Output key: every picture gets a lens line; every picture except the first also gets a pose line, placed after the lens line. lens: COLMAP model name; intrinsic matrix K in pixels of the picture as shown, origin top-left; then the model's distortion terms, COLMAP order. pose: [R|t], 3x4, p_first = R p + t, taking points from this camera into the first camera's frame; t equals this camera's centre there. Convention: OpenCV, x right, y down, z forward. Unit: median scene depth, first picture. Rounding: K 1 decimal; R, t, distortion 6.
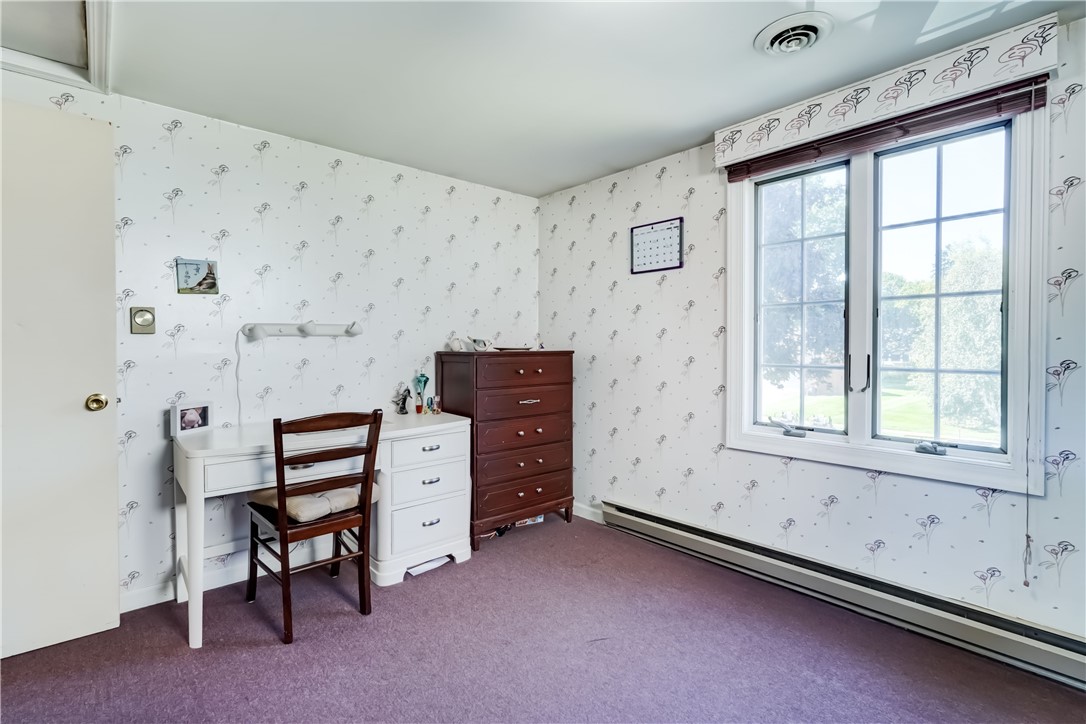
lens RADIAL K [[512.9, 0, 548.8], [0, 512.9, 358.3], [0, 0, 1]] dist [-0.009605, 0.006731]
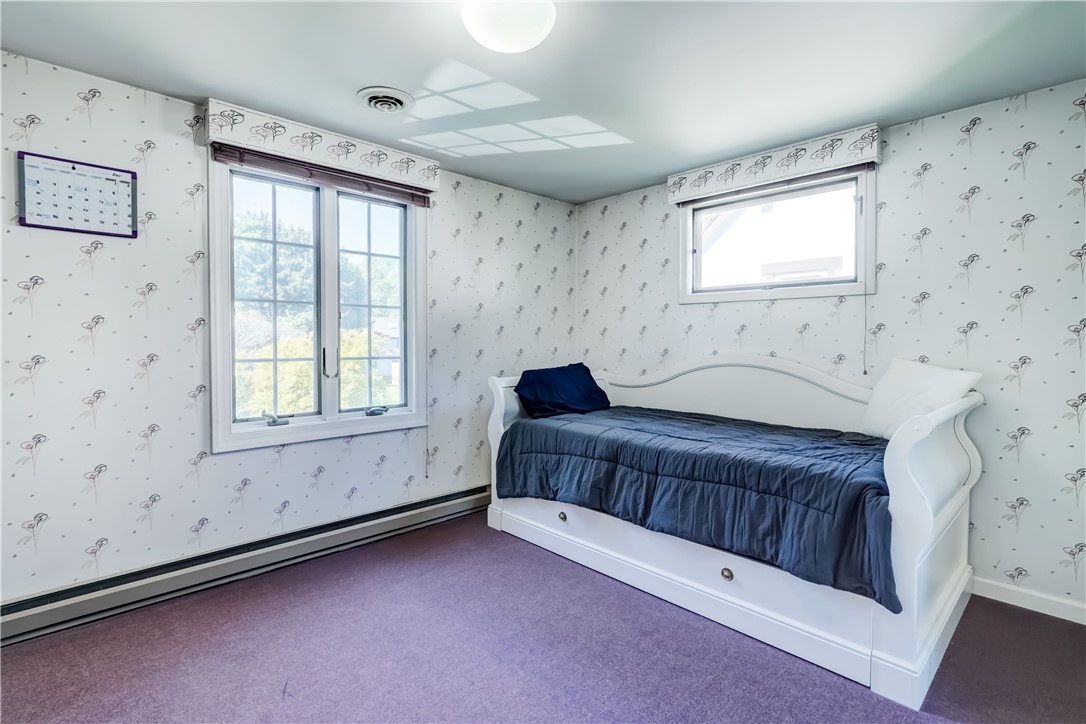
lens RADIAL K [[512.9, 0, 544.1], [0, 512.9, 351.8], [0, 0, 1]] dist [-0.009605, 0.006731]
pose [[-0.040072, -0.021319, 0.998969, -0.631743], [0.020685, 0.999540, 0.022161, -0.013631], [-0.998983, 0.021552, -0.039613, 0.501661]]
